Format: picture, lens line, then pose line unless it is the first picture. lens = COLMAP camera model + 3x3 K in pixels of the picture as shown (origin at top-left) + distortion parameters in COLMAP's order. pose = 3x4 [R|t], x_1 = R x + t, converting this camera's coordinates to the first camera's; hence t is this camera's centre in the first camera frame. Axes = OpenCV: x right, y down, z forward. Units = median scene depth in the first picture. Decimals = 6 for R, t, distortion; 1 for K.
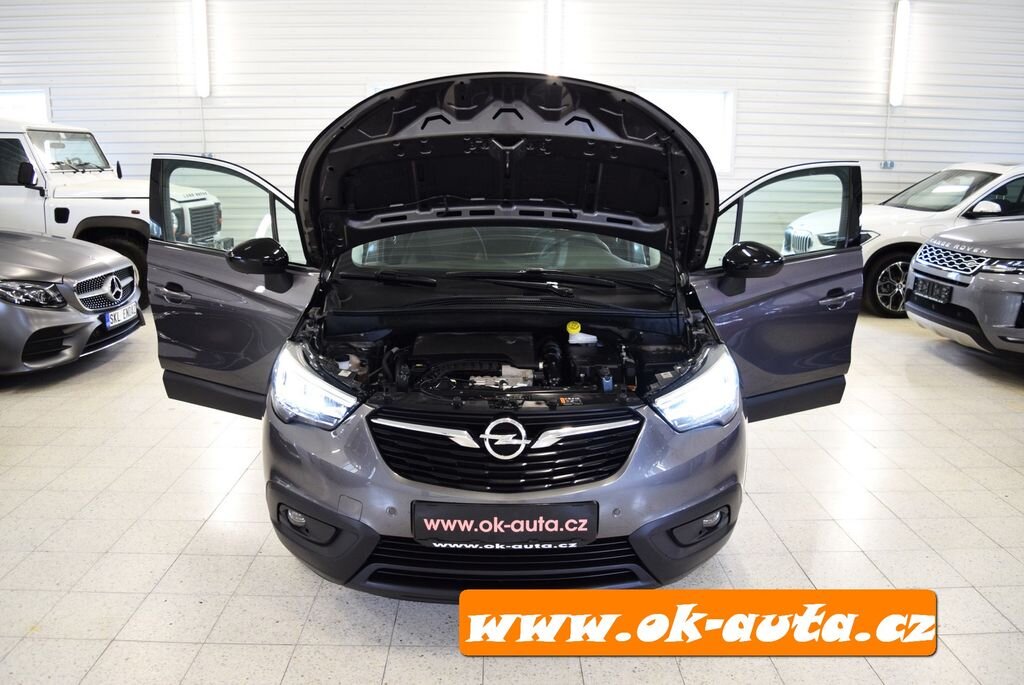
lens RADIAL K [[798.0, 0, 511.8], [0, 798.0, 342.8], [0, 0, 1]] dist [-0.095929, 0.018850]
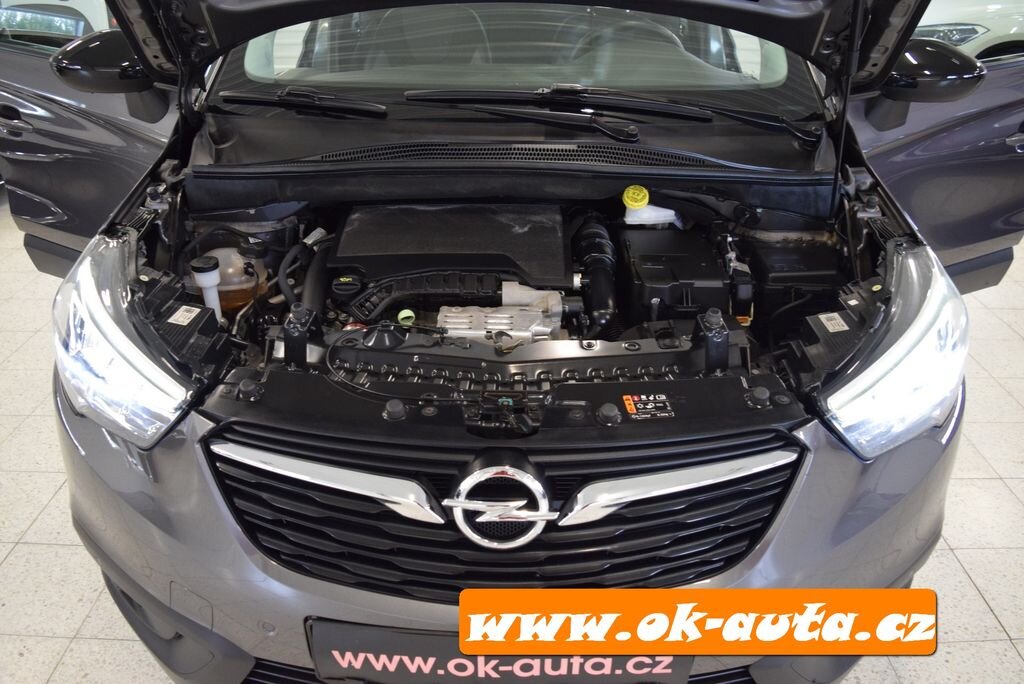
lens RADIAL K [[798.0, 0, 513.7], [0, 798.0, 340.5], [0, 0, 1]] dist [-0.095929, 0.018850]
pose [[0.999777, 0.009207, -0.018995, 0.005058], [-0.004231, 0.969015, 0.246965, -0.062129], [0.020680, -0.246830, 0.968838, 0.474873]]
